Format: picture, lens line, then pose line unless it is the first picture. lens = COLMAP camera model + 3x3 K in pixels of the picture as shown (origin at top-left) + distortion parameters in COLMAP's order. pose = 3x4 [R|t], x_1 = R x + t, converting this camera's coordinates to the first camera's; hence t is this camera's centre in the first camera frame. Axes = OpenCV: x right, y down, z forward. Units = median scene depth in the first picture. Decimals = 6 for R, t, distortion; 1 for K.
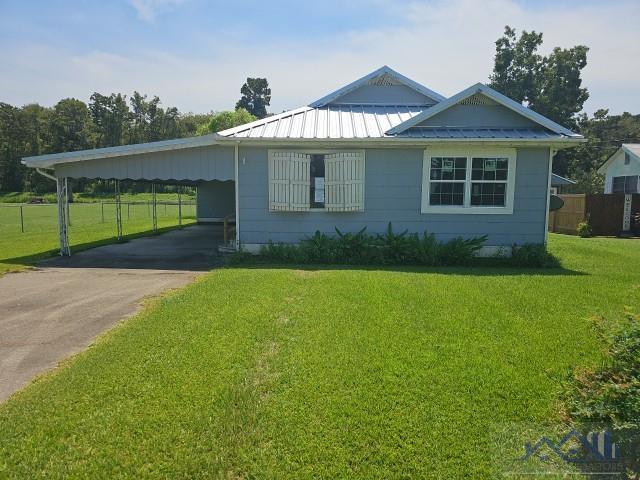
lens RADIAL K [[427.2, 0, 323.1], [0, 427.2, 238.6], [0, 0, 1]] dist [0.050793, -0.002393]
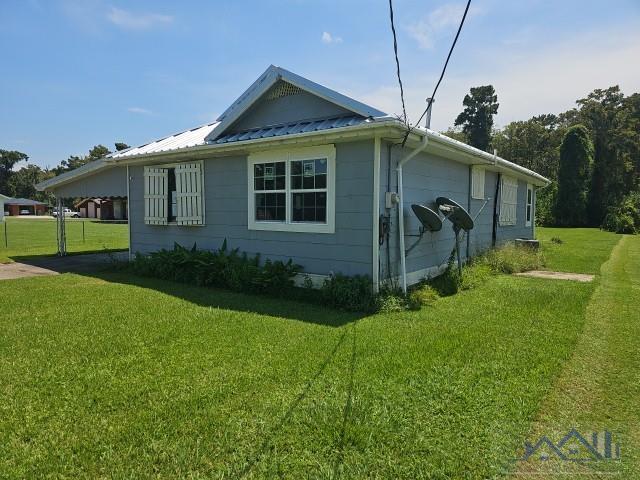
lens RADIAL K [[427.2, 0, 322.3], [0, 427.2, 243.5], [0, 0, 1]] dist [0.050793, -0.002393]
pose [[0.818771, 0.038754, -0.572811, 0.847130], [-0.055646, 0.998378, -0.011995, -0.029496], [0.571417, 0.041696, 0.819600, 0.387069]]
